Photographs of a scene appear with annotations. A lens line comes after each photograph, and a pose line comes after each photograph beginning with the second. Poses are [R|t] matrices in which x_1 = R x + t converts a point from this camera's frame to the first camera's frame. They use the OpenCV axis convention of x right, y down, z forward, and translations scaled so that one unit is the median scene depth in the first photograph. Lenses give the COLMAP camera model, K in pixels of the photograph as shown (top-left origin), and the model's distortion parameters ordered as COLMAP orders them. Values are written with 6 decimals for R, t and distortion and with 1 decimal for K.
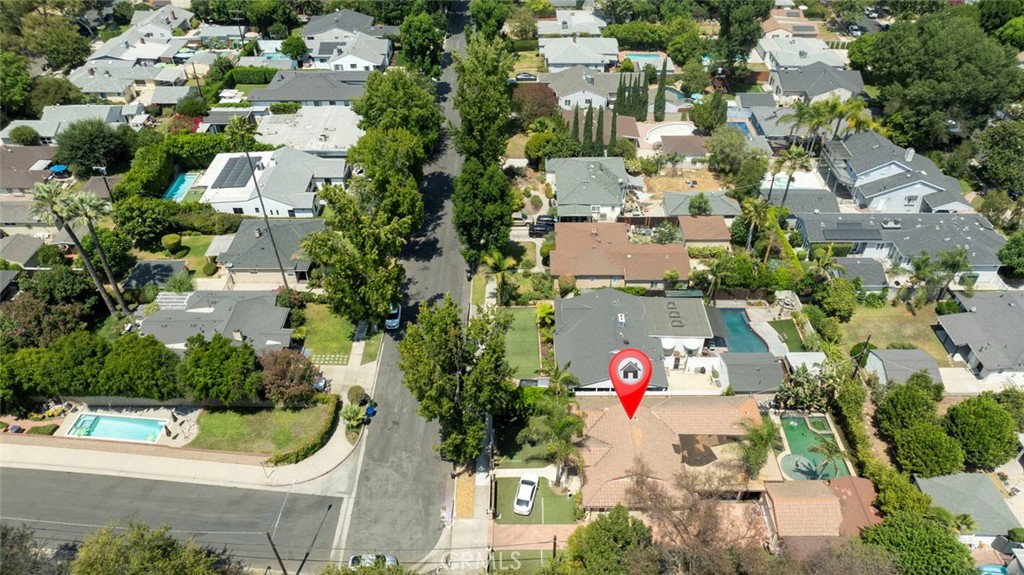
lens RADIAL K [[702.6, 0, 512.0], [0, 702.6, 287.5], [0, 0, 1]] dist [-0.014234, -0.000895]
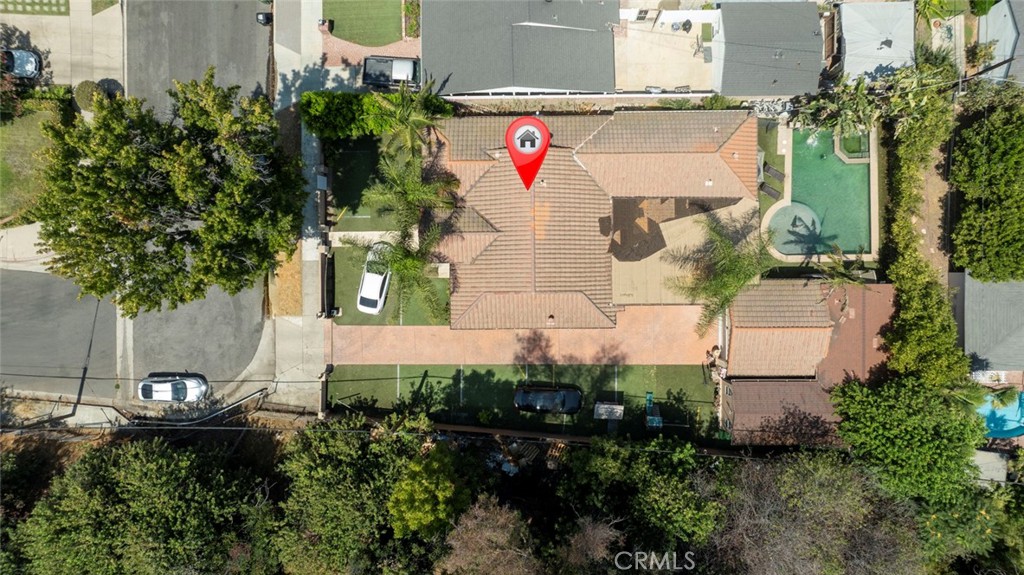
lens RADIAL K [[702.6, 0, 512.0], [0, 702.6, 287.5], [0, 0, 1]] dist [-0.014234, -0.000895]
pose [[0.999813, -0.012923, -0.014384, 0.159713], [0.019306, 0.625249, 0.780186, -0.225214], [-0.001088, -0.780318, 0.625382, 0.564940]]
